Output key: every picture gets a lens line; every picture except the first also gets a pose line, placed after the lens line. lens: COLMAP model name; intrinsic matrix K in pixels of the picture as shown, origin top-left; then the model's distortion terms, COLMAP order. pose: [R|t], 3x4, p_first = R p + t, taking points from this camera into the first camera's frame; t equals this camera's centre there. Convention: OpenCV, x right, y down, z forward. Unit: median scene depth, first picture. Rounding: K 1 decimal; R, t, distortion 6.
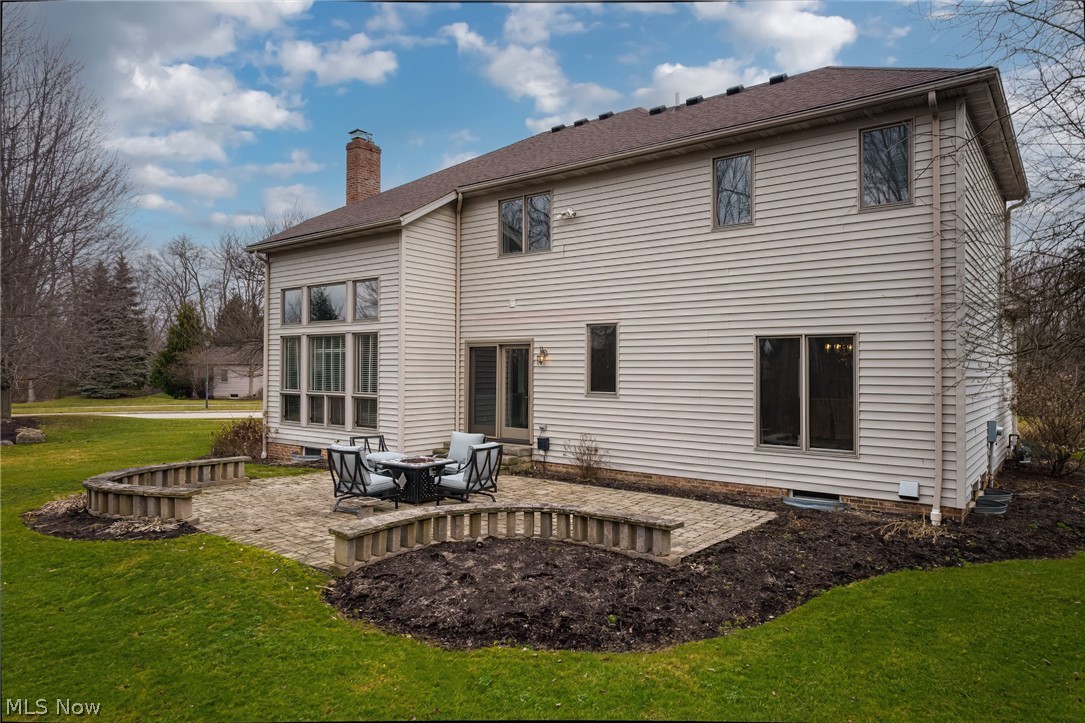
lens RADIAL K [[688.1, 0, 537.8], [0, 688.1, 361.5], [0, 0, 1]] dist [0.008089, 0.000758]
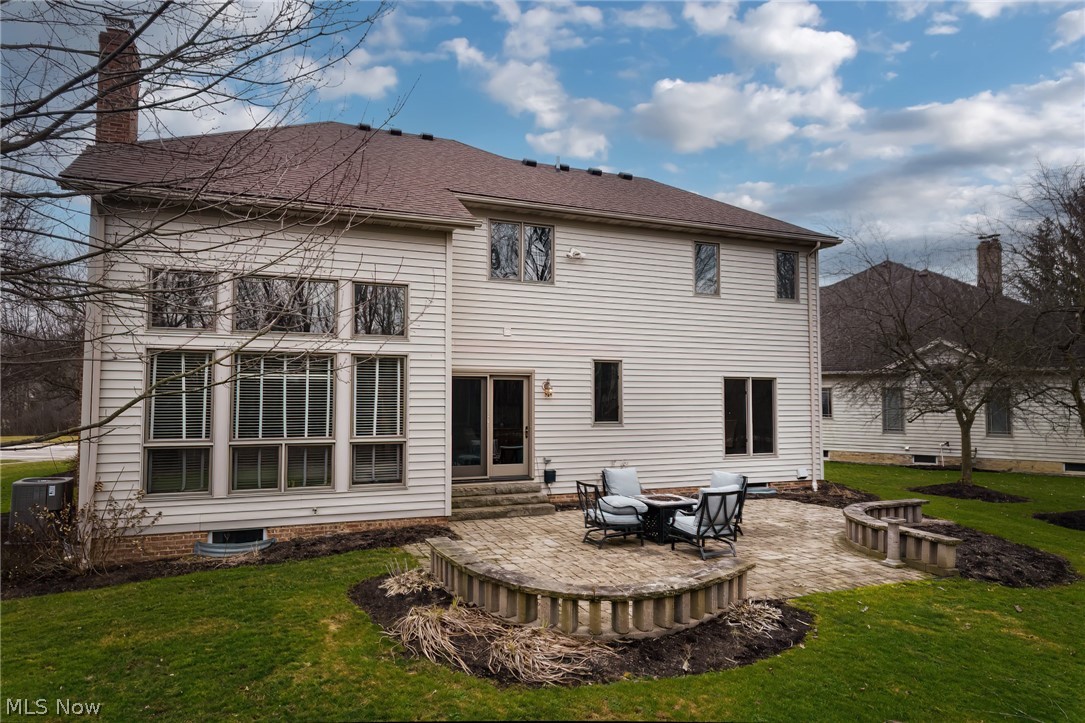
lens RADIAL K [[688.1, 0, 538.0], [0, 688.1, 362.5], [0, 0, 1]] dist [0.008089, 0.000758]
pose [[0.489004, 0.036627, 0.871512, -0.850733], [-0.011657, 0.999303, -0.035457, -0.009545], [-0.872204, 0.007179, 0.489090, 0.511978]]
